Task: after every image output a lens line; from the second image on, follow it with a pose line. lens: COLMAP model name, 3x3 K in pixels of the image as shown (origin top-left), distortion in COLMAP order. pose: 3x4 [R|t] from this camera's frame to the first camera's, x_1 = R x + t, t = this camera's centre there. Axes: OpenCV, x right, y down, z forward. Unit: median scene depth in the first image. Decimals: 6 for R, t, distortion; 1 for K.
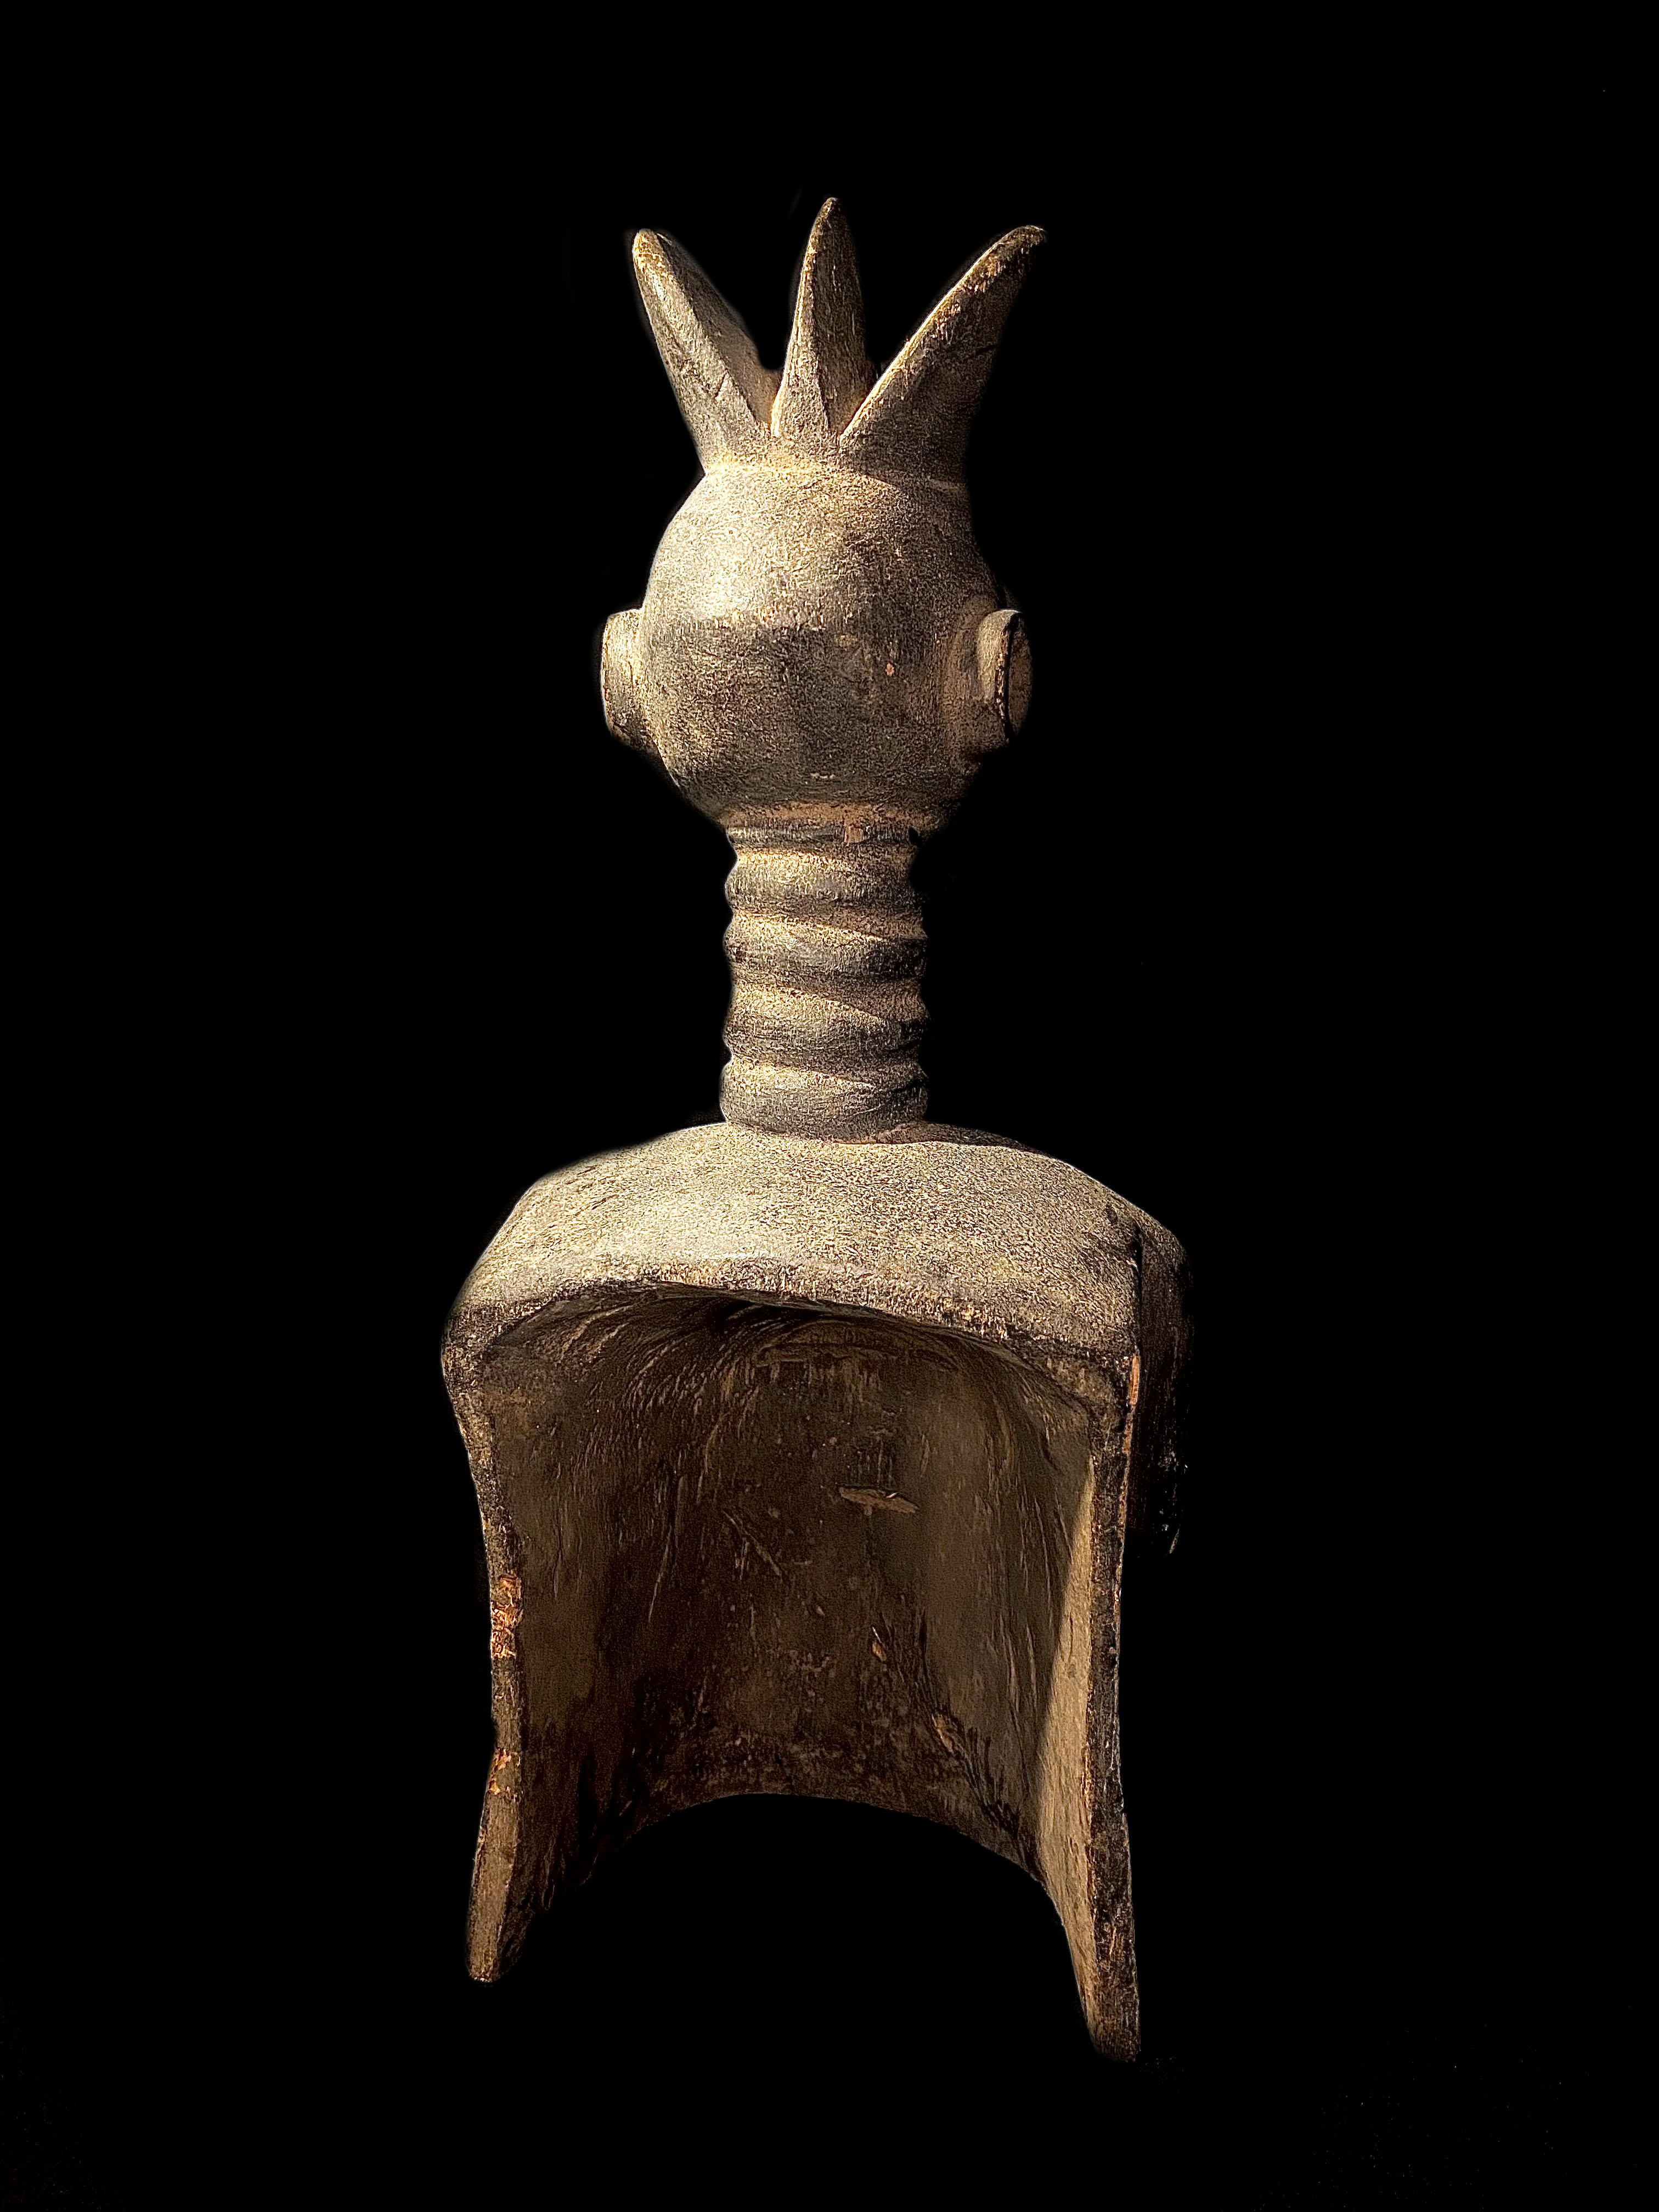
lens RADIAL K [[1730.3, 0, 832.8], [0, 1730.3, 1114.3], [0, 0, 1]] dist [0.002756, -0.030848]
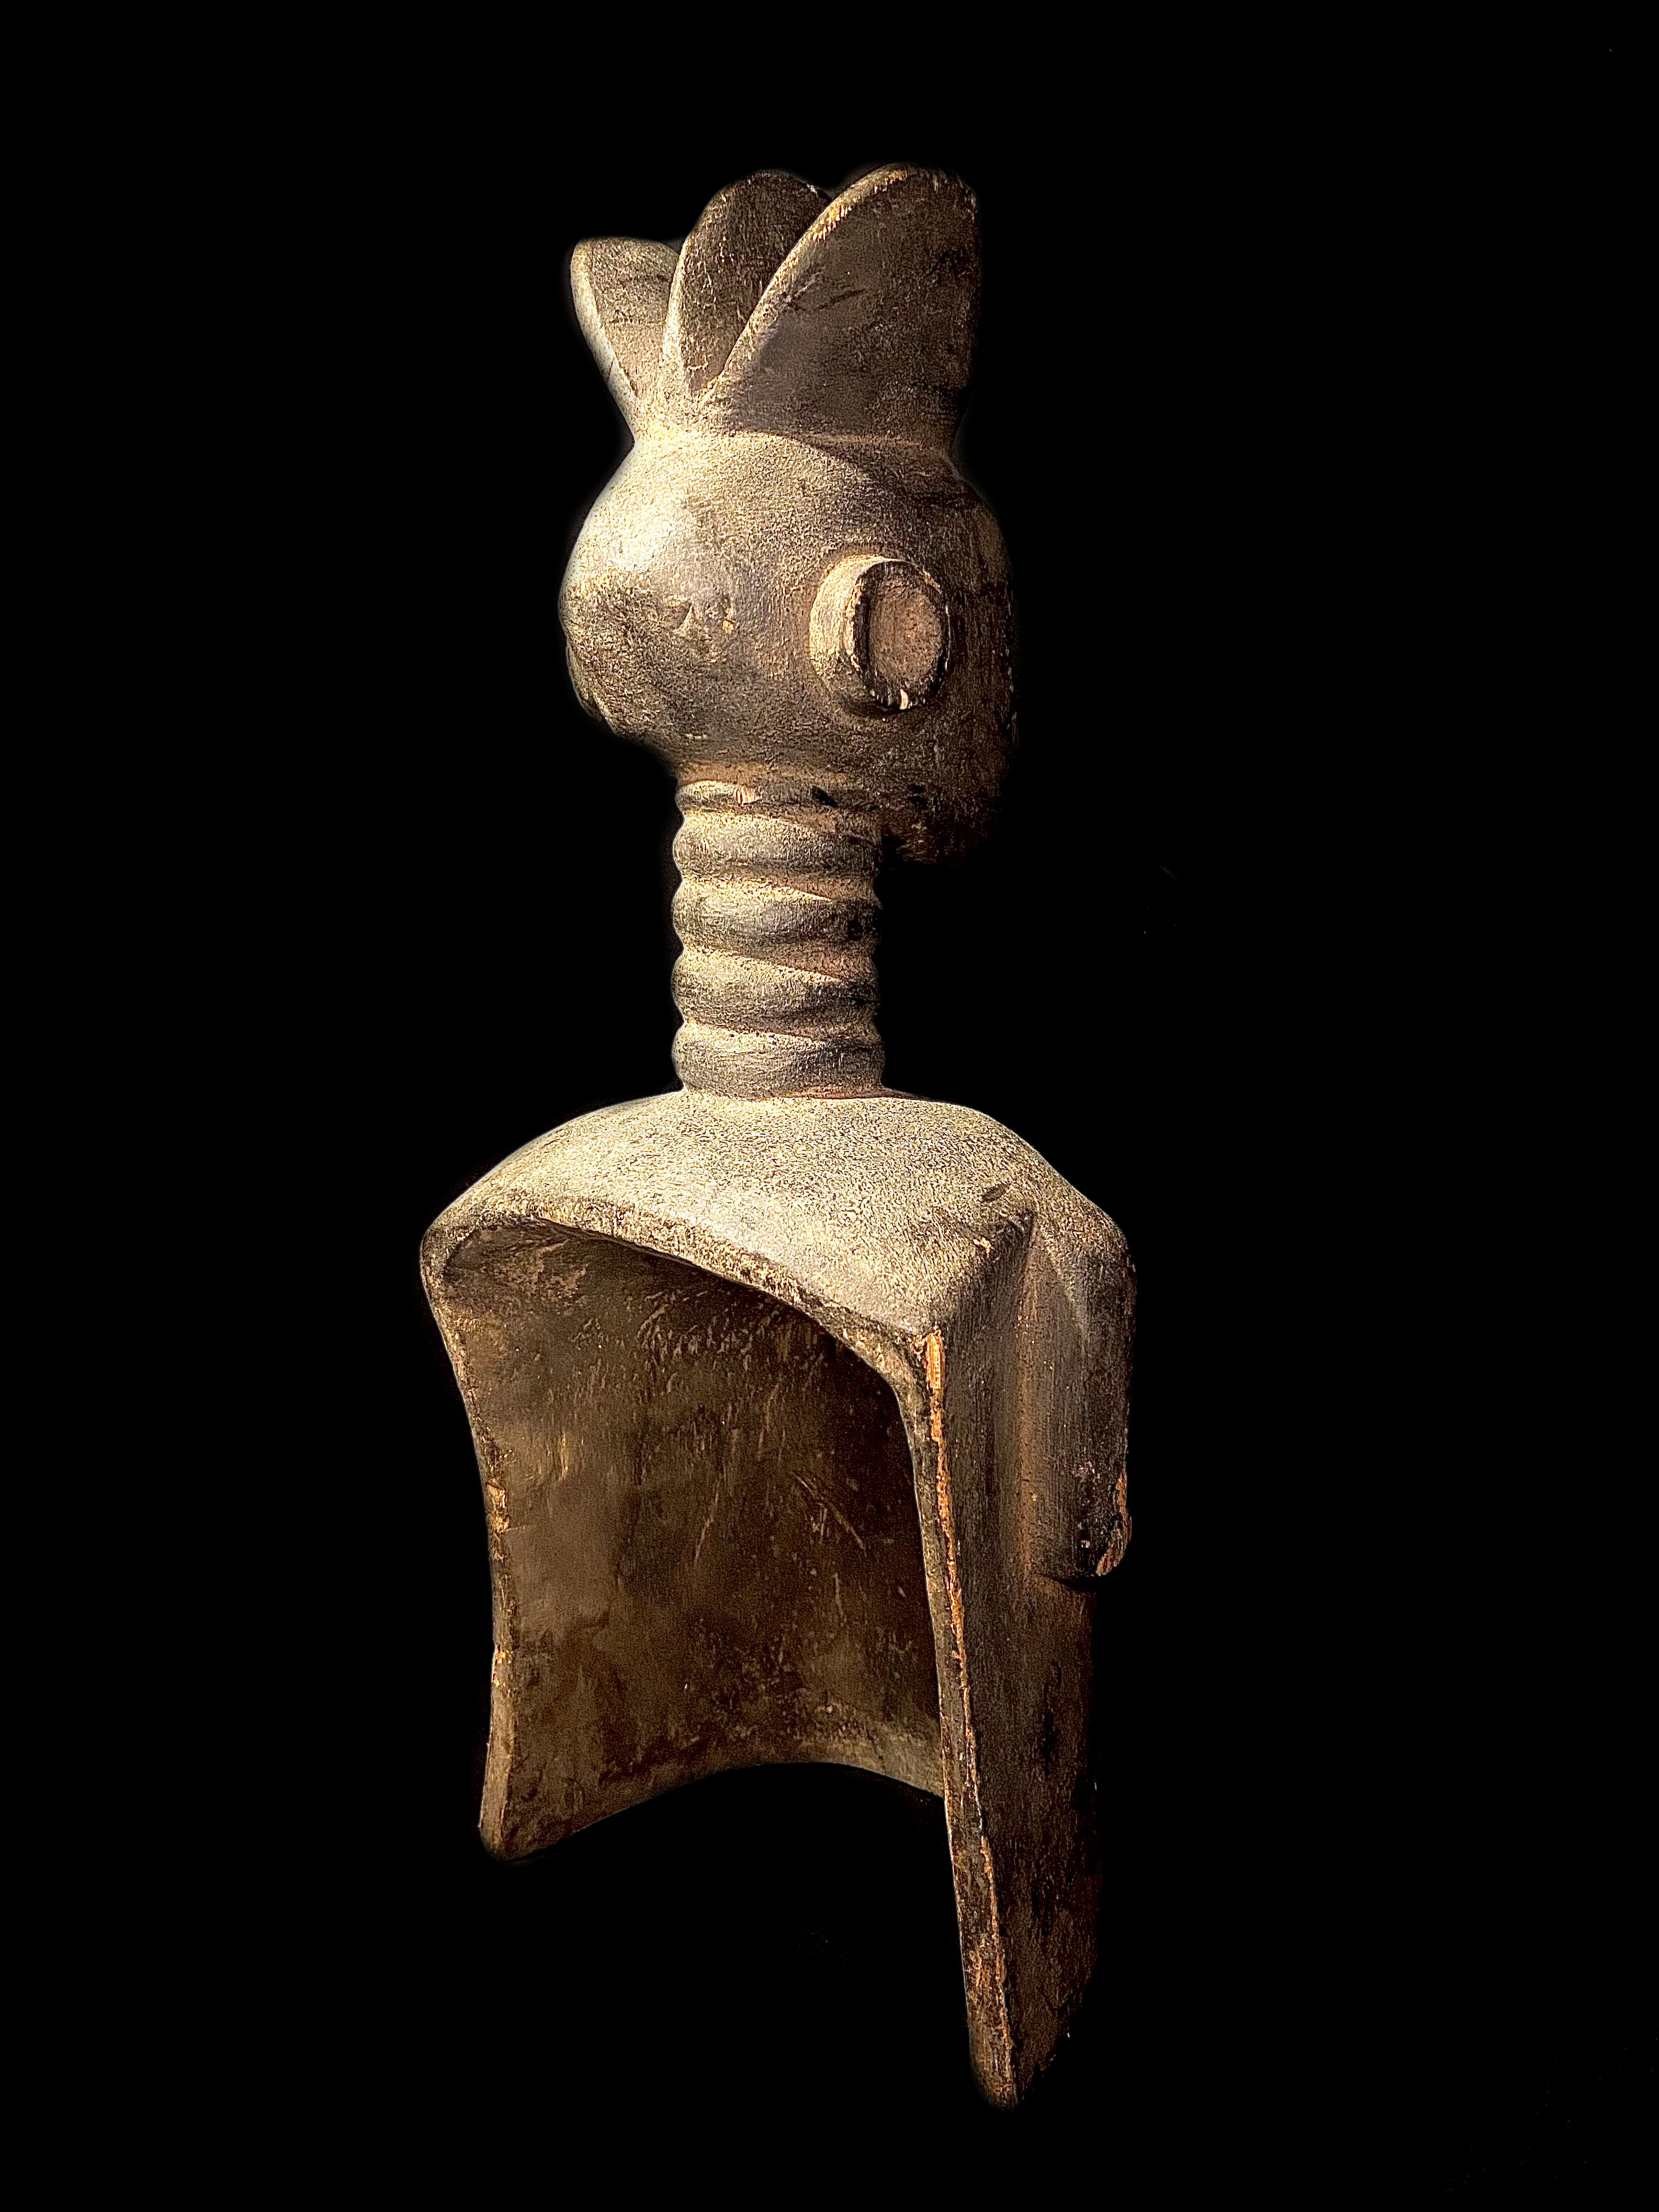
lens RADIAL K [[1730.3, 0, 830.6], [0, 1730.3, 1103.1], [0, 0, 1]] dist [0.002756, -0.030848]
pose [[0.891487, 0.054401, -0.449768, 0.477099], [-0.061301, 0.998119, -0.000780, 0.014885], [0.448880, 0.028267, 0.893145, 0.114744]]
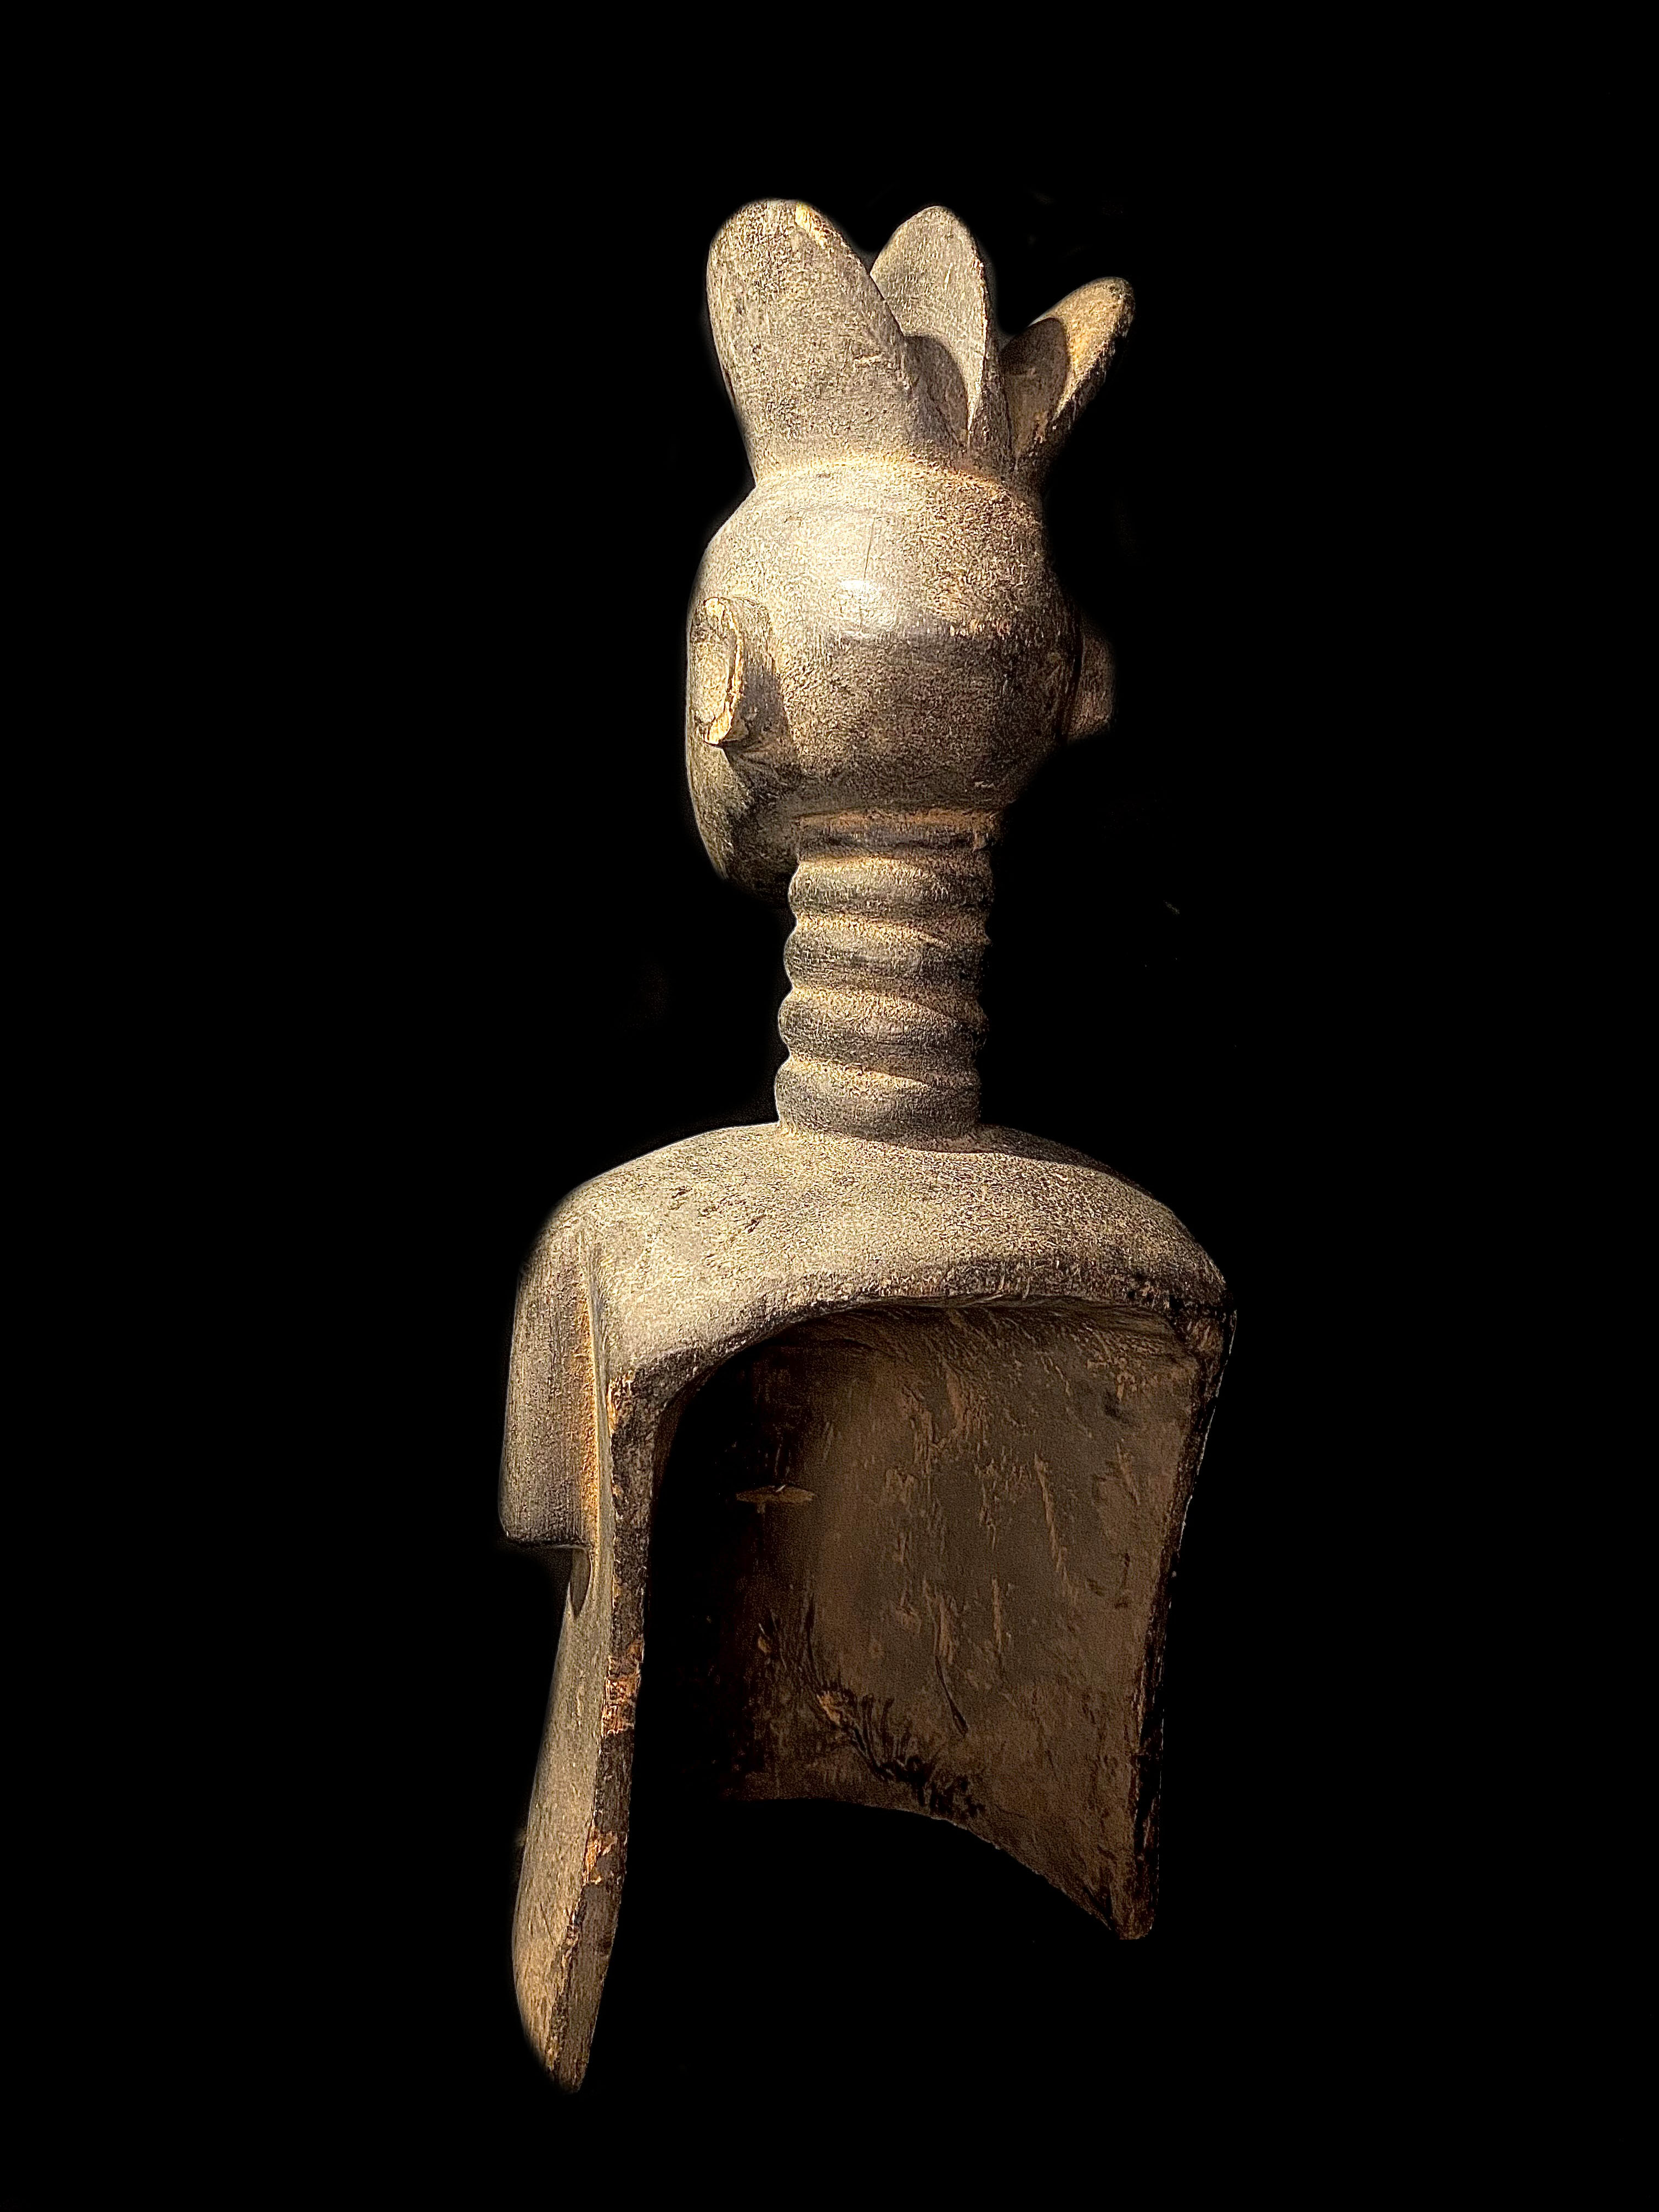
lens RADIAL K [[1730.3, 0, 842.7], [0, 1730.3, 1111.3], [0, 0, 1]] dist [0.002756, -0.030848]
pose [[0.828966, -0.067170, 0.555251, -0.583119], [0.055706, 0.997742, 0.037533, -0.041277], [-0.556518, -0.000183, 0.830835, 0.176396]]
